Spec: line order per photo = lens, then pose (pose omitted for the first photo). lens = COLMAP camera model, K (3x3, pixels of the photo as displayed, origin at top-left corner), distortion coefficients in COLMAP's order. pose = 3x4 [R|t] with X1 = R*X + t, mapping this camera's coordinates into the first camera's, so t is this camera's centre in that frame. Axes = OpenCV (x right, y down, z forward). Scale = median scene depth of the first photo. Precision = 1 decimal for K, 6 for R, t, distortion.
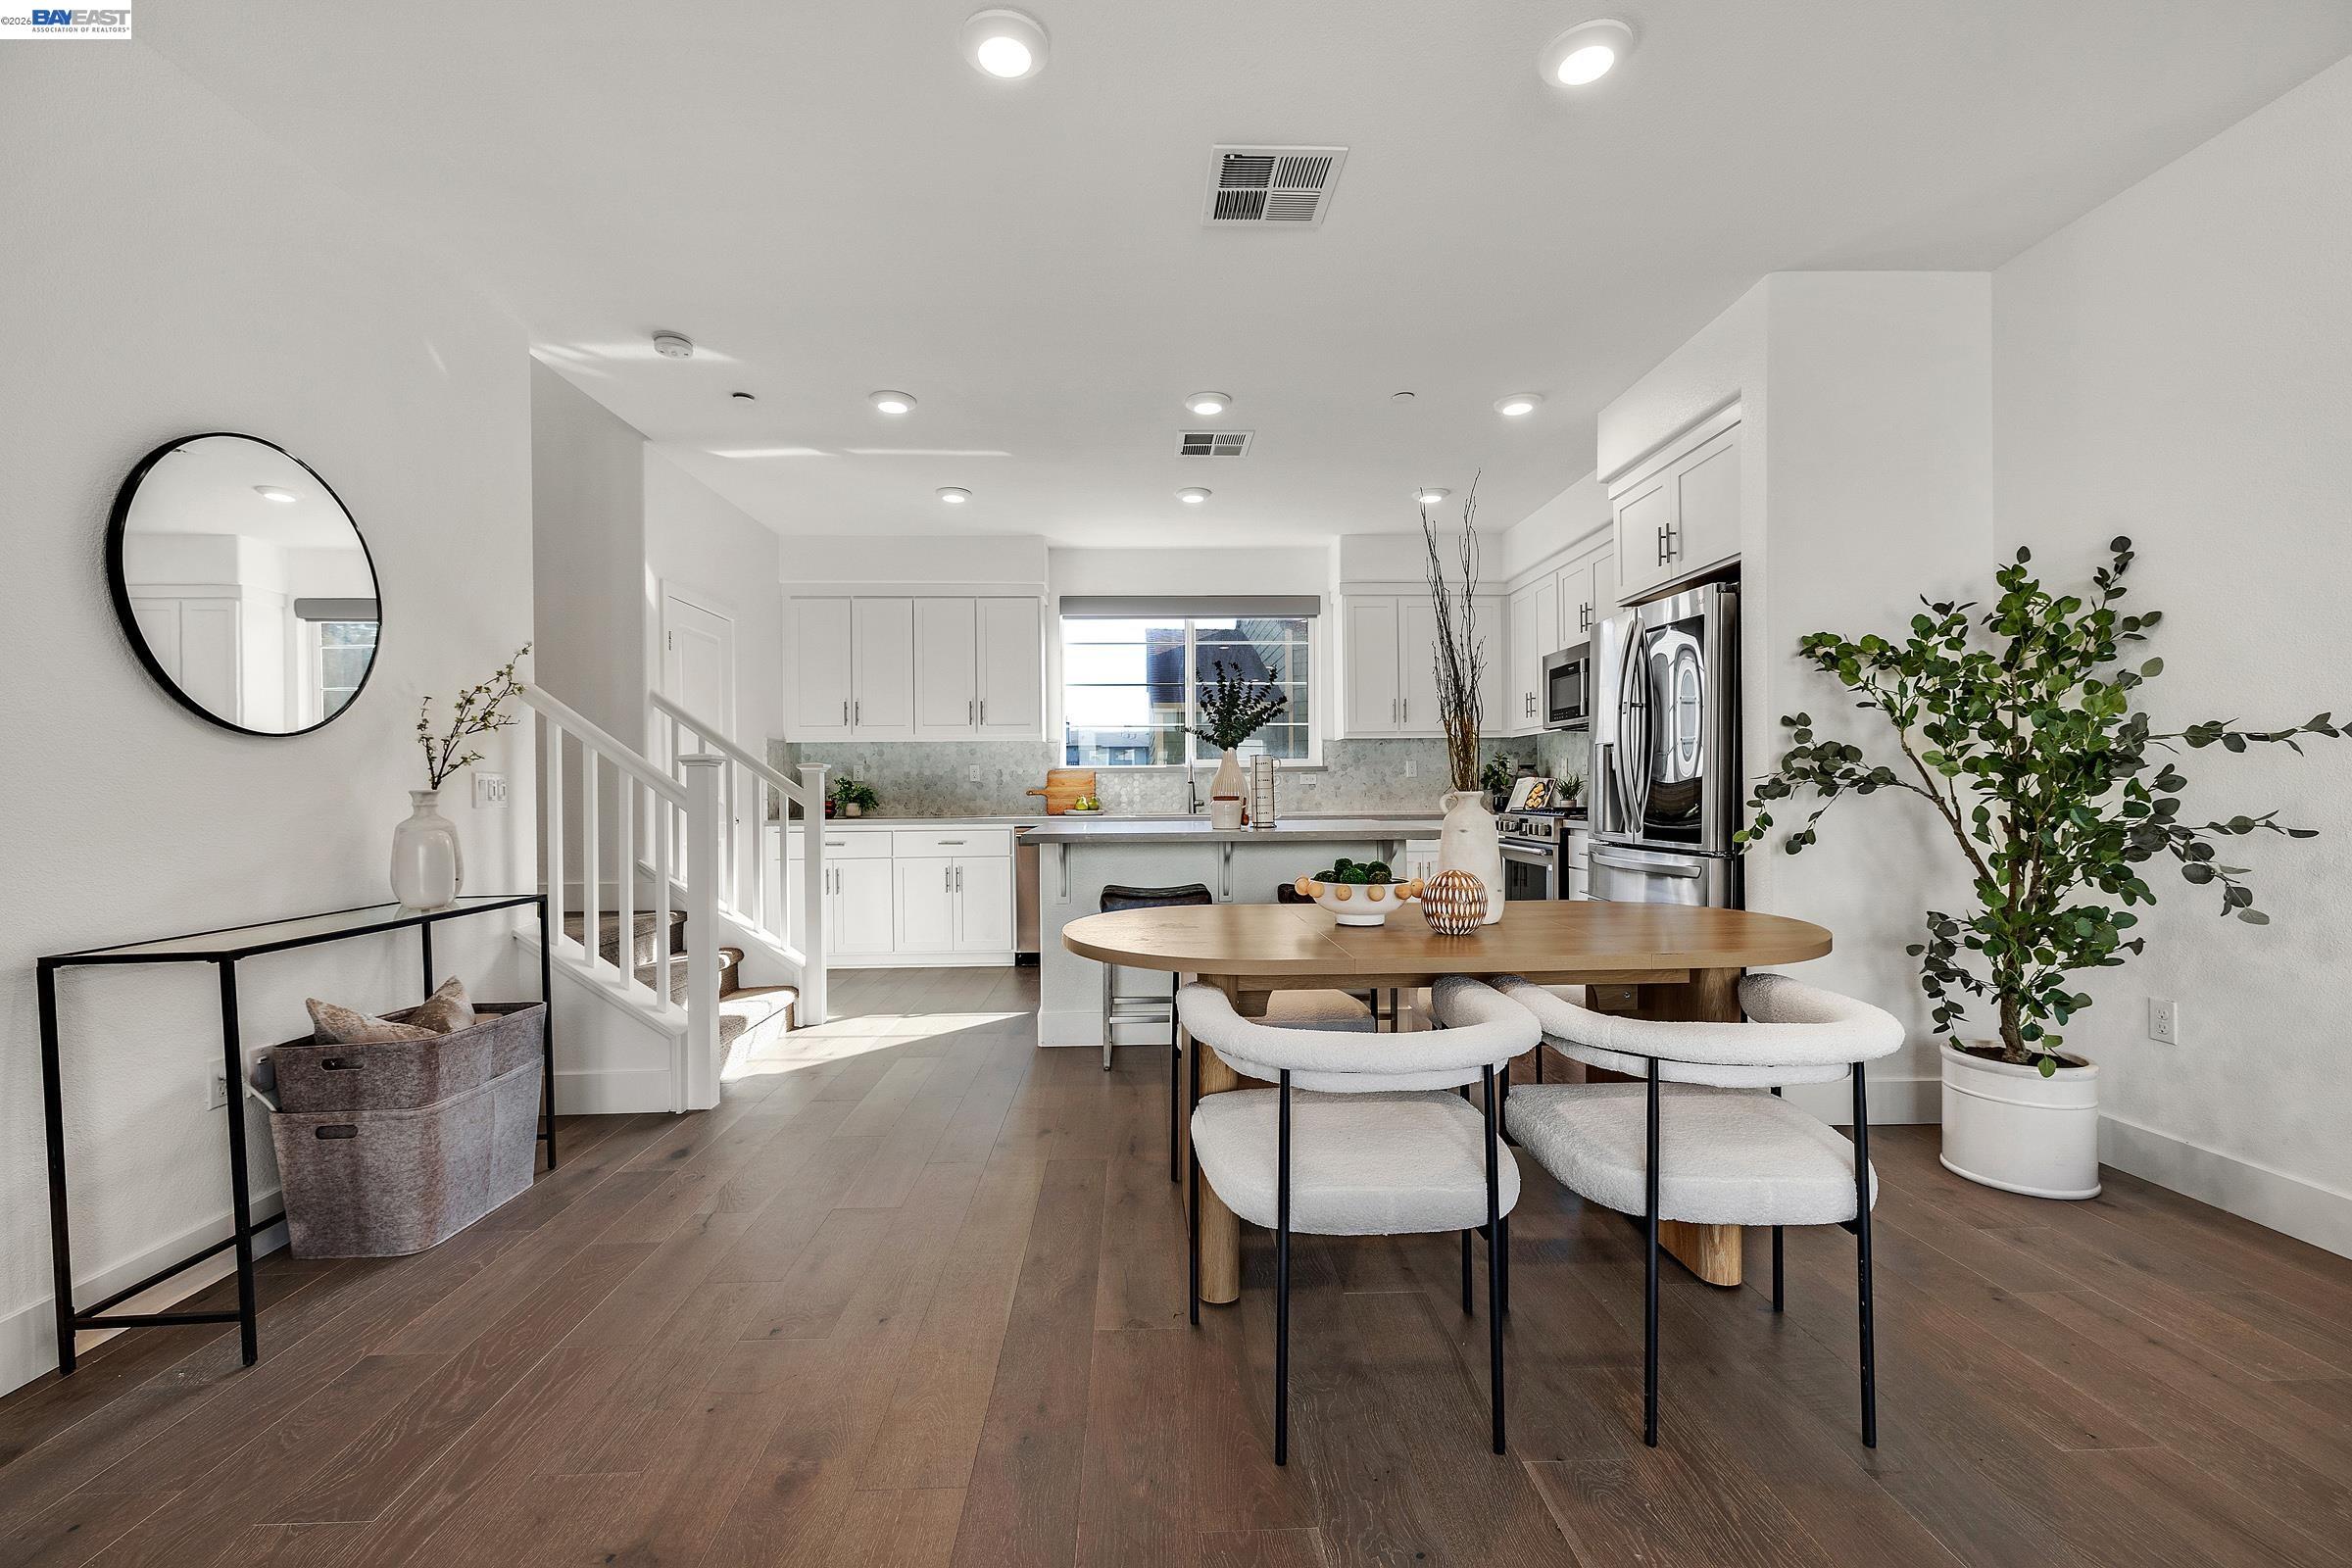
lens RADIAL K [[976.9, 0, 1180.9], [0, 976.9, 793.9], [0, 0, 1]] dist [0.000951, 0.000552]
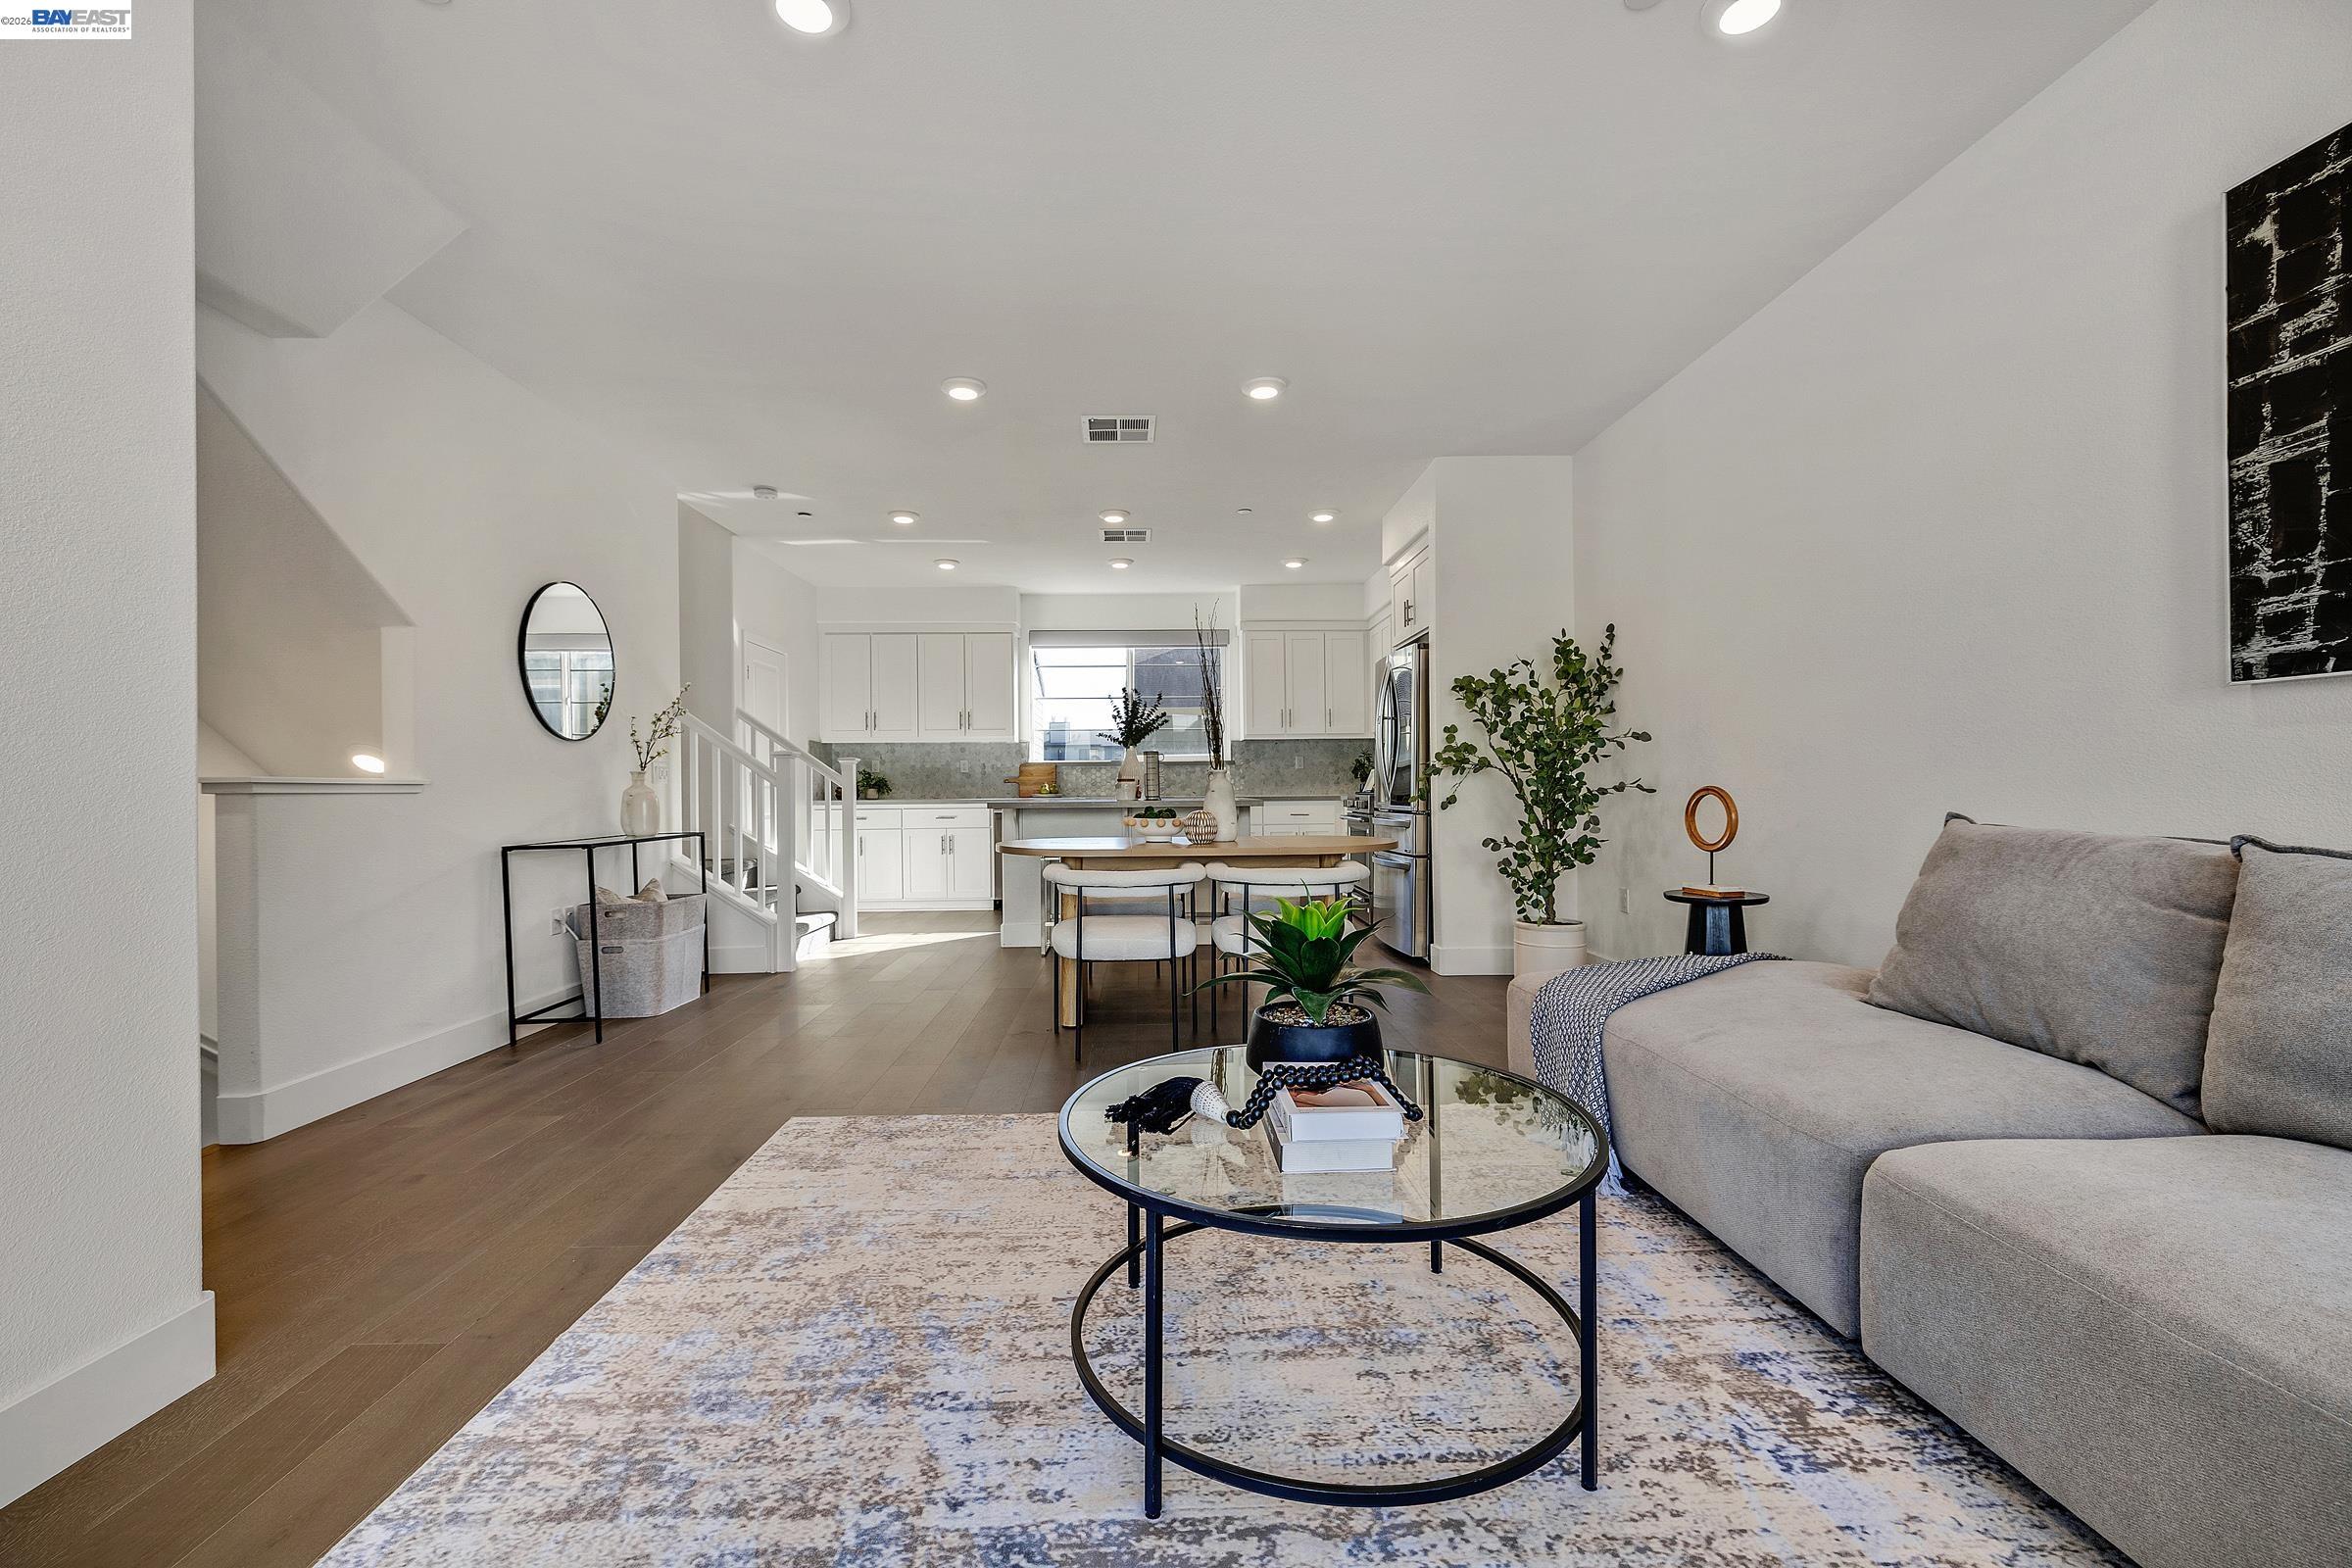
lens RADIAL K [[976.9, 0, 1164.7], [0, 976.9, 786.1], [0, 0, 1]] dist [0.000951, 0.000552]
pose [[0.999794, -0.000292, -0.020283, 0.149246], [0.000149, 0.999975, -0.007066, 0.026260], [0.020285, 0.007062, 0.999769, -0.537808]]
